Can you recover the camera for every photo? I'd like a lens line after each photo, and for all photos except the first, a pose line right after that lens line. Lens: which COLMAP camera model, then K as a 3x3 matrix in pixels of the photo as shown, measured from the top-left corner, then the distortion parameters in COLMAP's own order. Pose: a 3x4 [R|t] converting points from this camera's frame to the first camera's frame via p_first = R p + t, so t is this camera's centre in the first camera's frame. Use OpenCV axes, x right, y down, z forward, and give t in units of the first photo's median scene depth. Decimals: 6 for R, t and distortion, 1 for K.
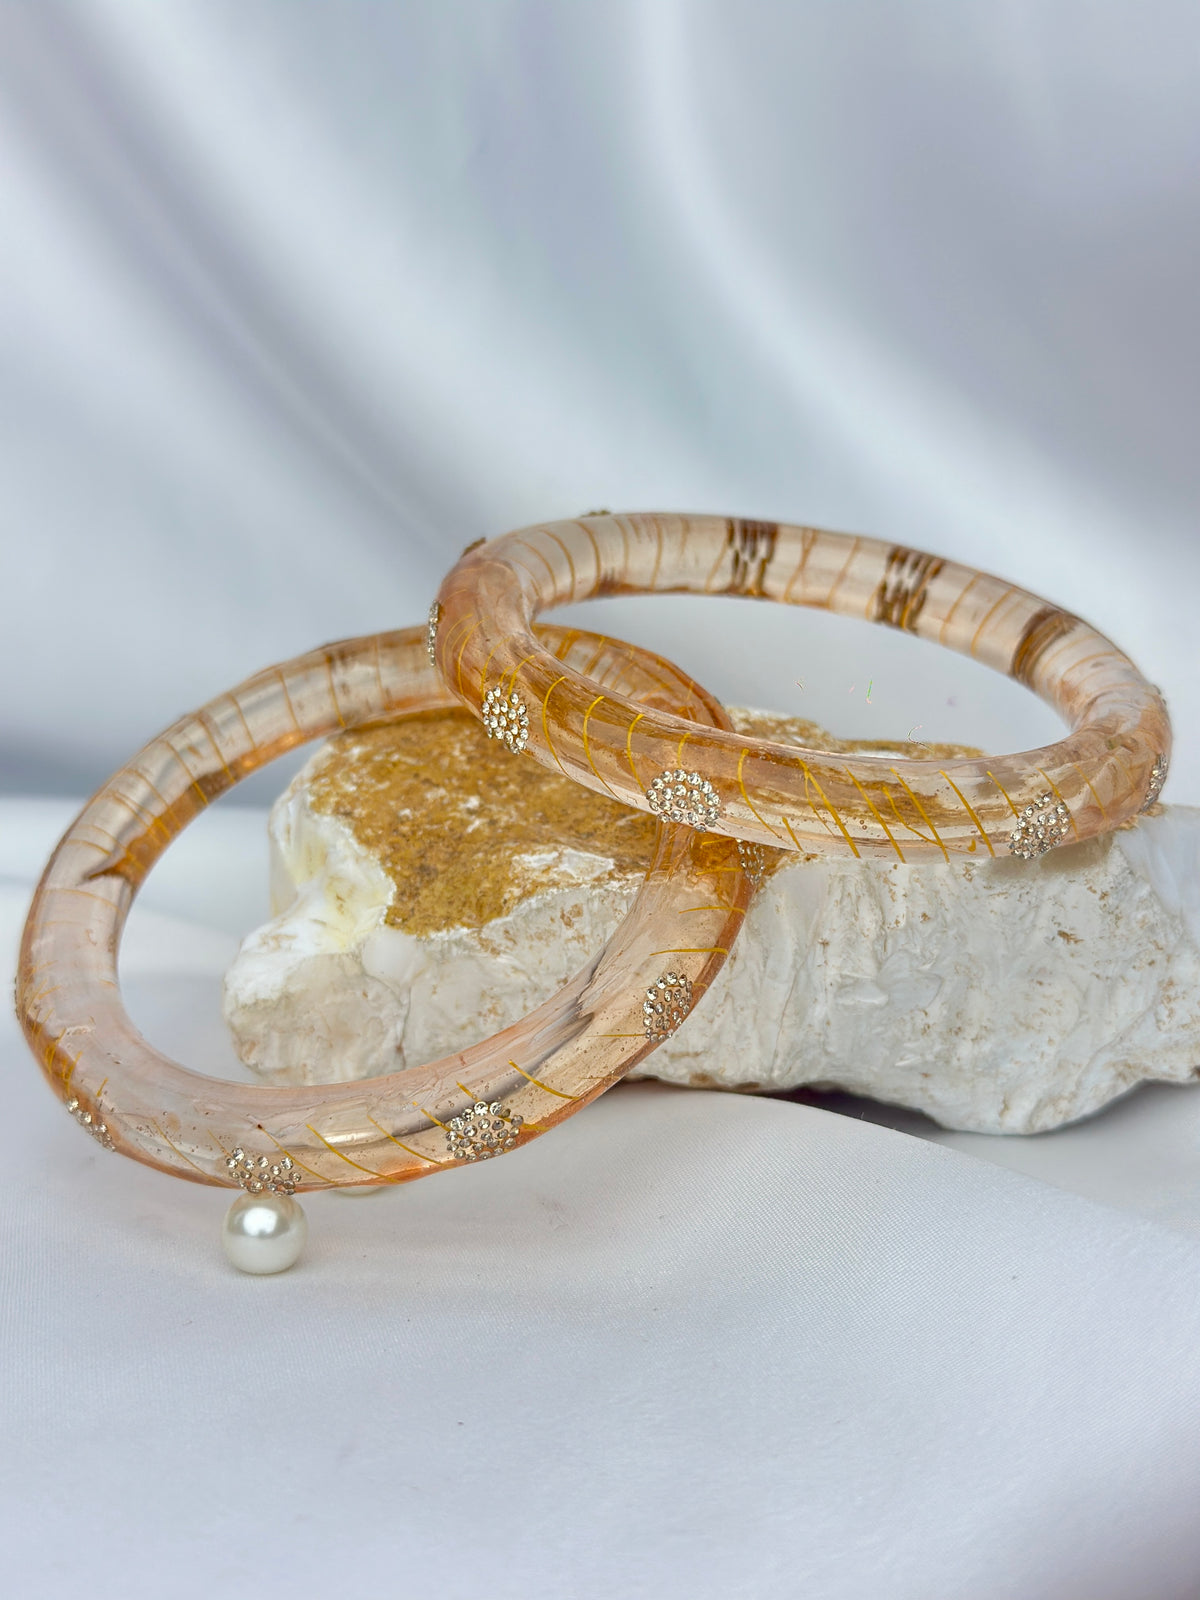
lens RADIAL K [[2396.7, 0, 600.0], [0, 2396.7, 800.0], [0, 0, 1]] dist [0.109502, -0.075470]
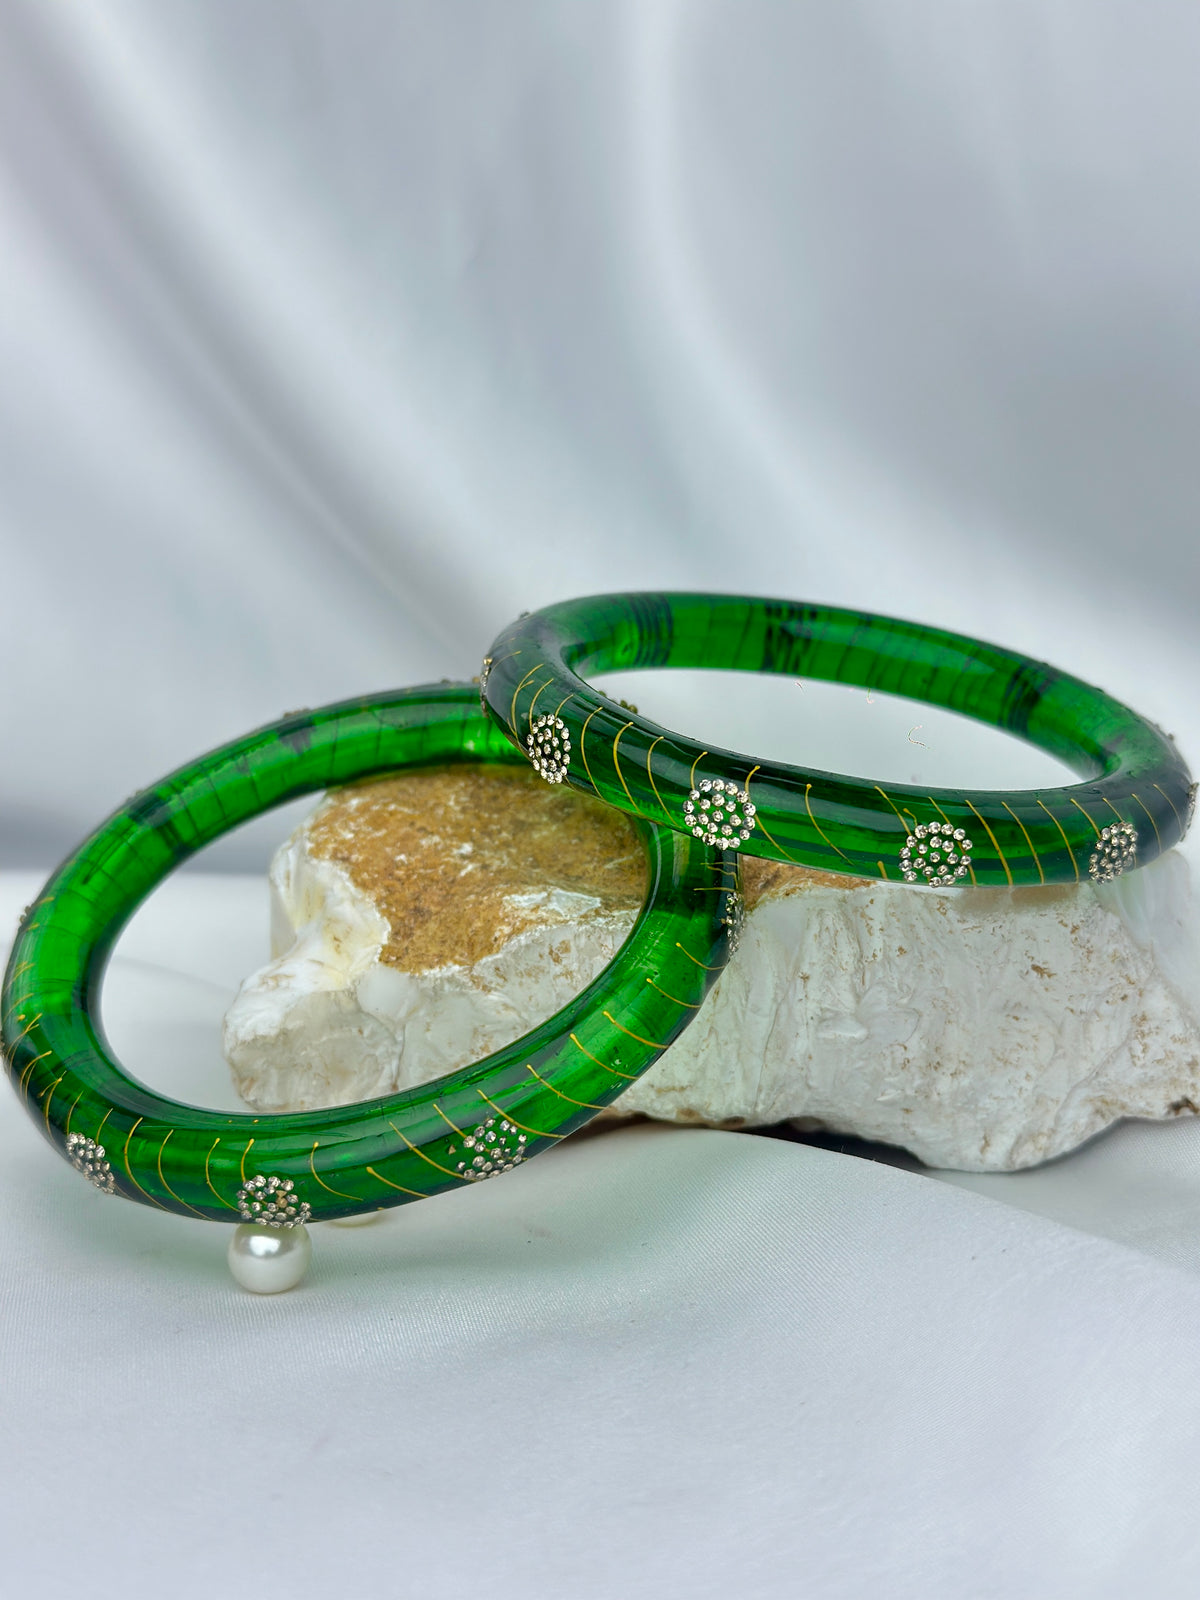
lens RADIAL K [[2396.7, 0, 600.0], [0, 2396.7, 800.0], [0, 0, 1]] dist [0.109502, -0.075470]
pose [[0.999906, -0.005449, -0.012581, 0.018488], [0.004703, 0.998268, -0.058649, 0.042548], [0.012878, 0.058584, 0.998199, -0.034528]]
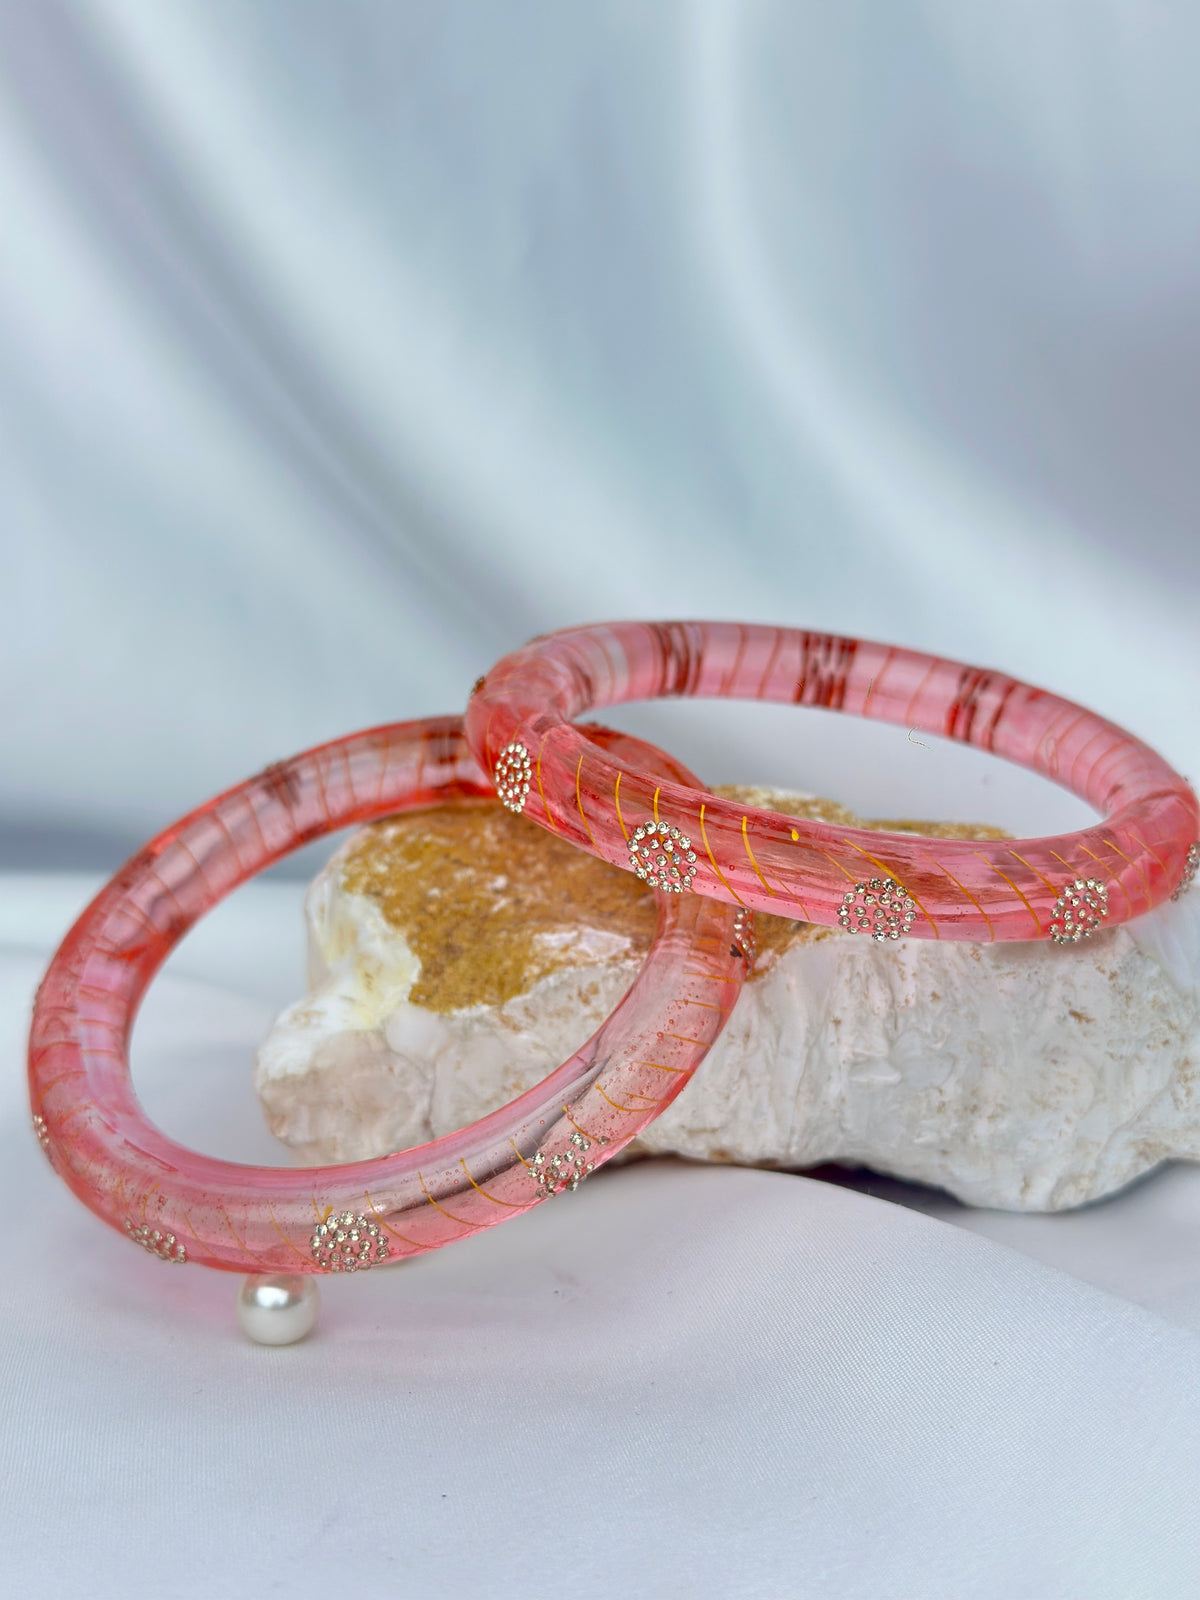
lens RADIAL K [[2396.7, 0, 600.0], [0, 2396.7, 800.0], [0, 0, 1]] dist [0.109502, -0.075470]
pose [[0.997984, -0.002715, -0.063414, 0.056843], [0.000986, 0.999627, -0.027274, -0.006370], [0.063464, 0.027157, 0.997615, -0.023080]]
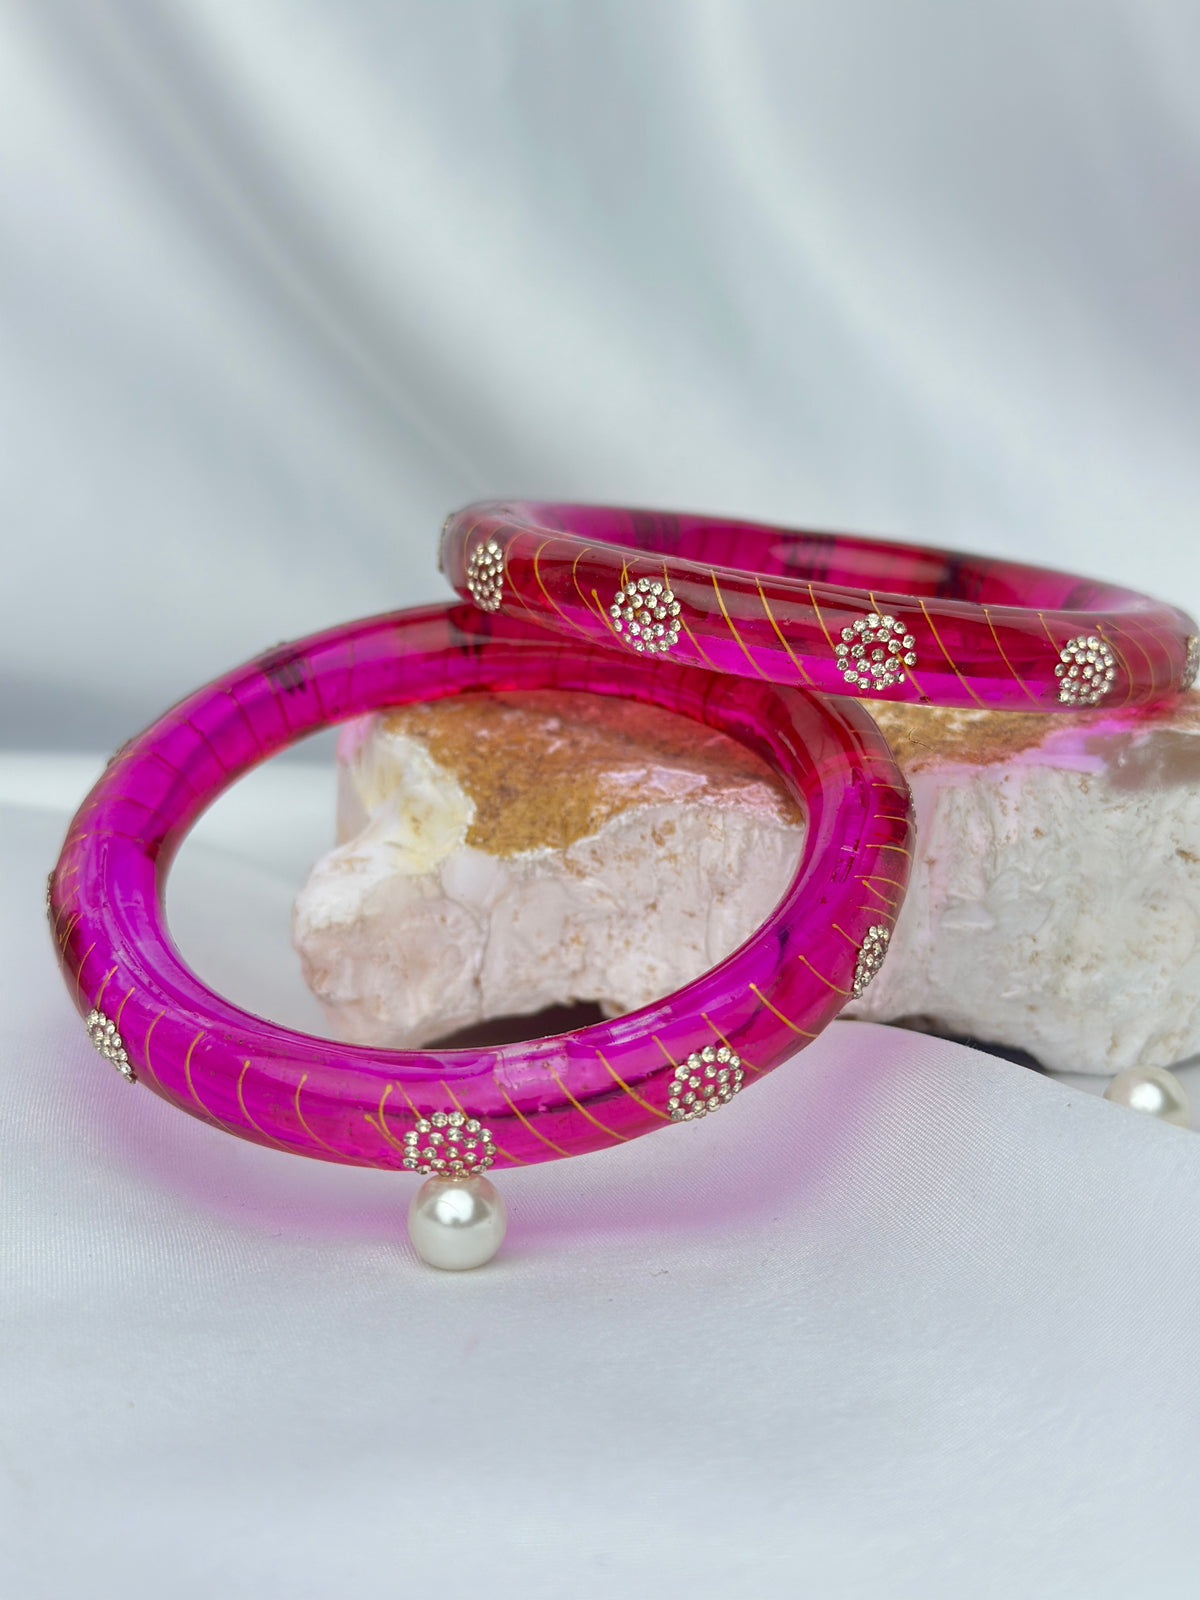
lens RADIAL K [[2396.7, 0, 600.0], [0, 2396.7, 800.0], [0, 0, 1]] dist [0.109502, -0.075470]
pose [[0.999955, -0.000238, 0.009535, -0.044824], [0.000559, 0.999432, -0.033686, 0.065506], [-0.009522, 0.033690, 0.999387, 0.050973]]
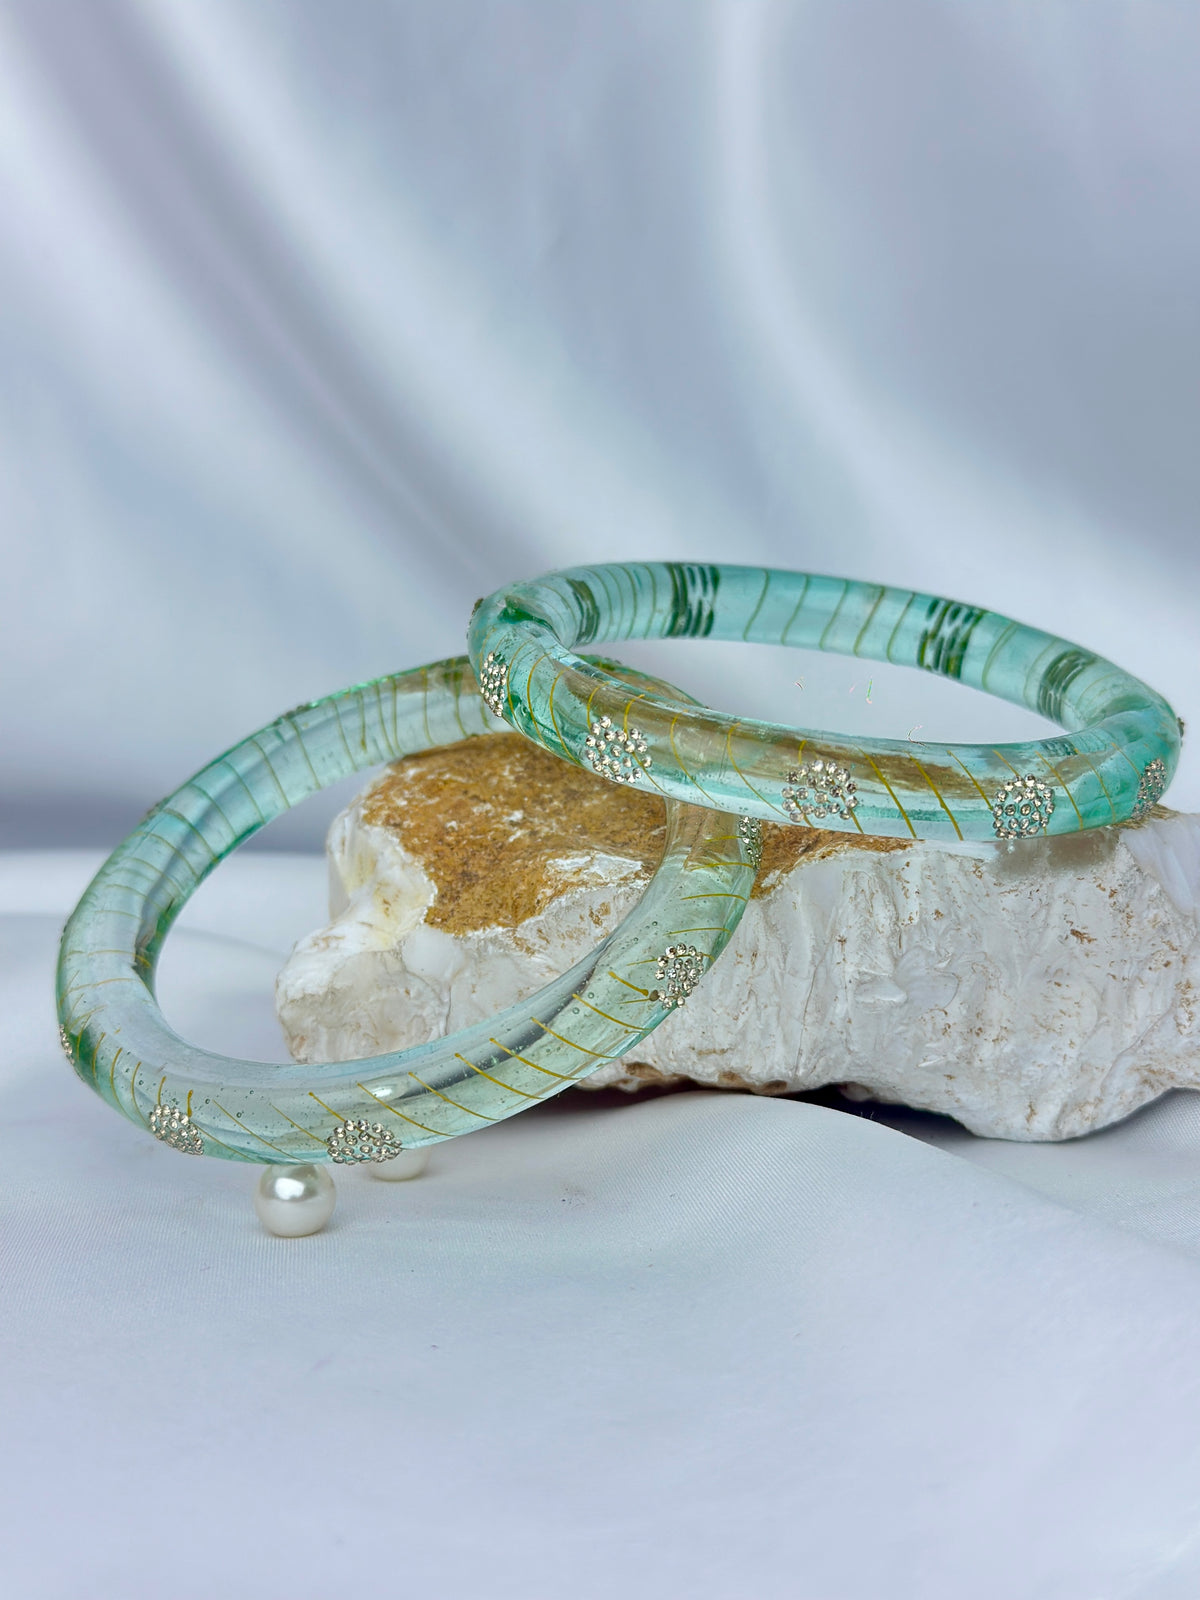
lens RADIAL K [[2396.7, 0, 600.0], [0, 2396.7, 800.0], [0, 0, 1]] dist [0.109502, -0.075470]
pose [[0.996258, -0.002952, -0.086383, 0.077084], [-0.003378, 0.997324, -0.073036, 0.073391], [0.086368, 0.073055, 0.993581, -0.044177]]
